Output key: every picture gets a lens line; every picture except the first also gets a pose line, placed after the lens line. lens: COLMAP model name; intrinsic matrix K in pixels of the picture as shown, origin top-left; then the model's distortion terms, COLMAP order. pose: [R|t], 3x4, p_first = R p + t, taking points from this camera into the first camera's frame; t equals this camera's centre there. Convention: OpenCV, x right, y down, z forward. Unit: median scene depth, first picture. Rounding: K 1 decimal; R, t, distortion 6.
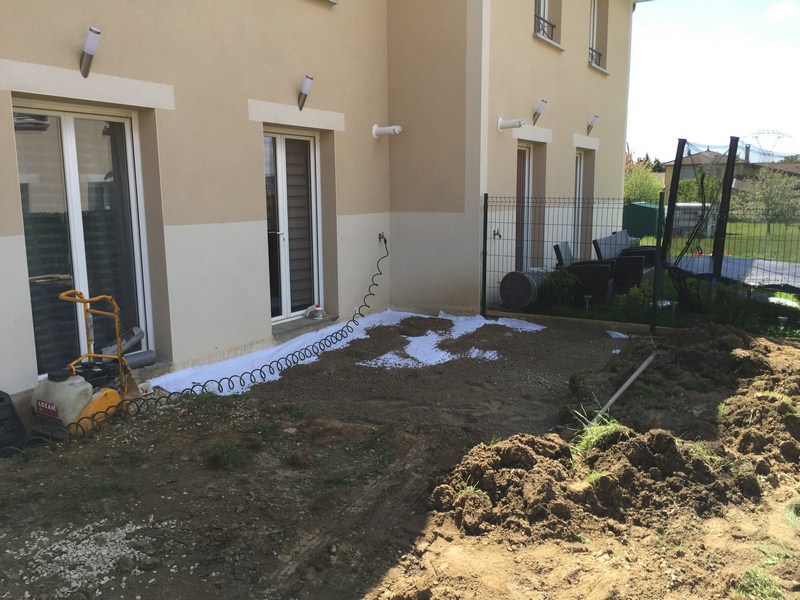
lens RADIAL K [[676.6, 0, 400.0], [0, 676.6, 300.0], [0, 0, 1]] dist [0.076626, -0.110971]
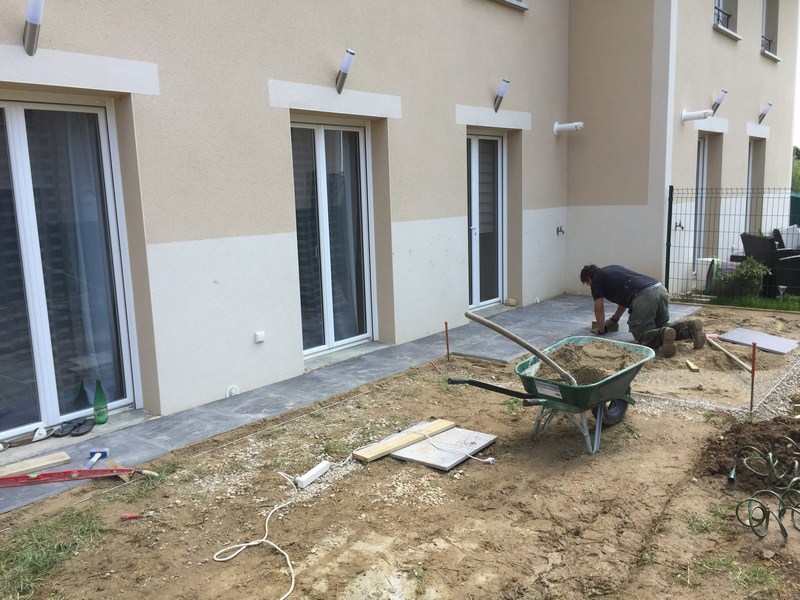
lens RADIAL K [[680.8, 0, 402.5], [0, 680.8, 302.1], [0, 0, 1]] dist [0.071874, -0.098488]
pose [[0.988238, 0.003317, -0.152887, -0.106807], [-0.002213, 0.999970, 0.007392, 0.009567], [0.152907, -0.006967, 0.988216, -0.072229]]
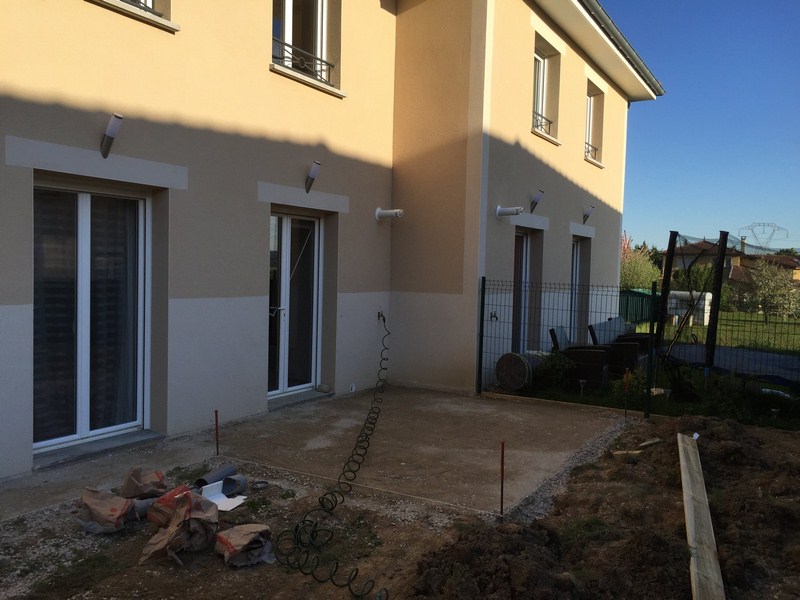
lens RADIAL K [[676.6, 0, 400.0], [0, 676.6, 300.0], [0, 0, 1]] dist [0.076626, -0.110971]
pose [[0.999446, 0.033260, -0.001180, 0.002482], [-0.033180, 0.993051, -0.112910, -0.001798], [-0.002584, 0.112887, 0.993604, -0.014981]]
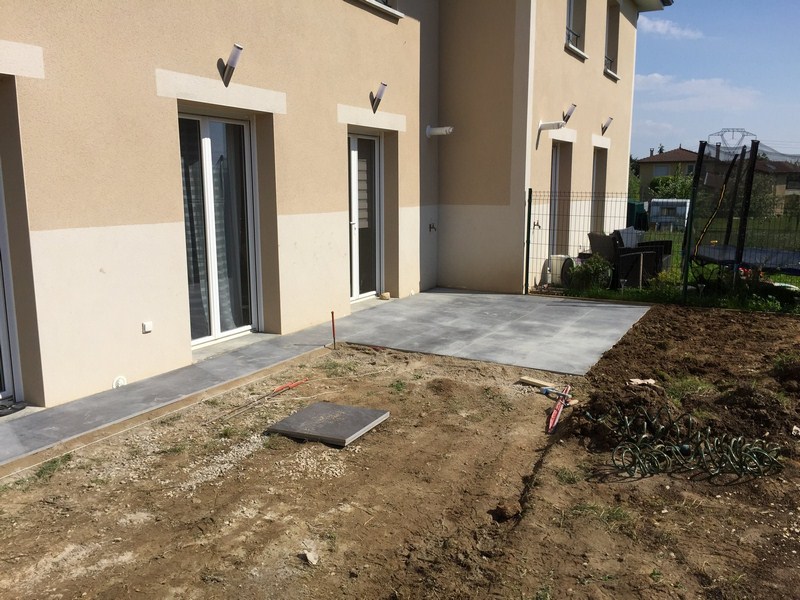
lens RADIAL K [[676.6, 0, 400.0], [0, 676.6, 300.0], [0, 0, 1]] dist [0.076626, -0.110971]
pose [[0.999134, 0.000544, 0.041602, -0.127772], [-0.000902, 0.999963, 0.008591, 0.016307], [-0.041595, -0.008621, 0.999097, -0.104532]]
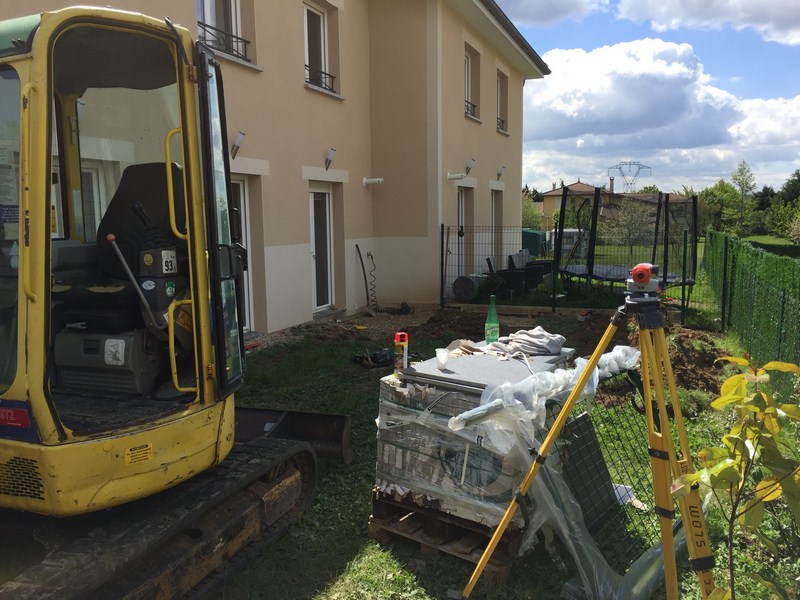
lens RADIAL K [[680.8, 0, 402.5], [0, 680.8, 302.1], [0, 0, 1]] dist [0.071874, -0.098488]
pose [[0.986167, -0.027344, 0.163481, -0.200052], [0.033393, 0.998851, -0.034364, 0.059680], [-0.162354, 0.039348, 0.985948, -0.431800]]
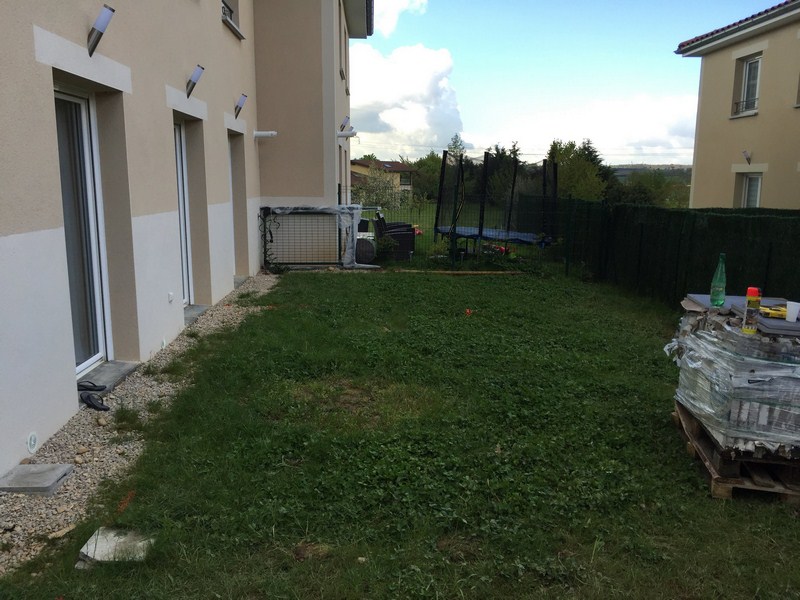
lens RADIAL K [[680.8, 0, 402.5], [0, 680.8, 302.1], [0, 0, 1]] dist [0.071874, -0.098488]
pose [[0.837006, -0.081291, 0.541122, -0.532446], [0.071706, 0.996670, 0.038813, 0.041418], [-0.542475, 0.006315, 0.840048, -0.252010]]
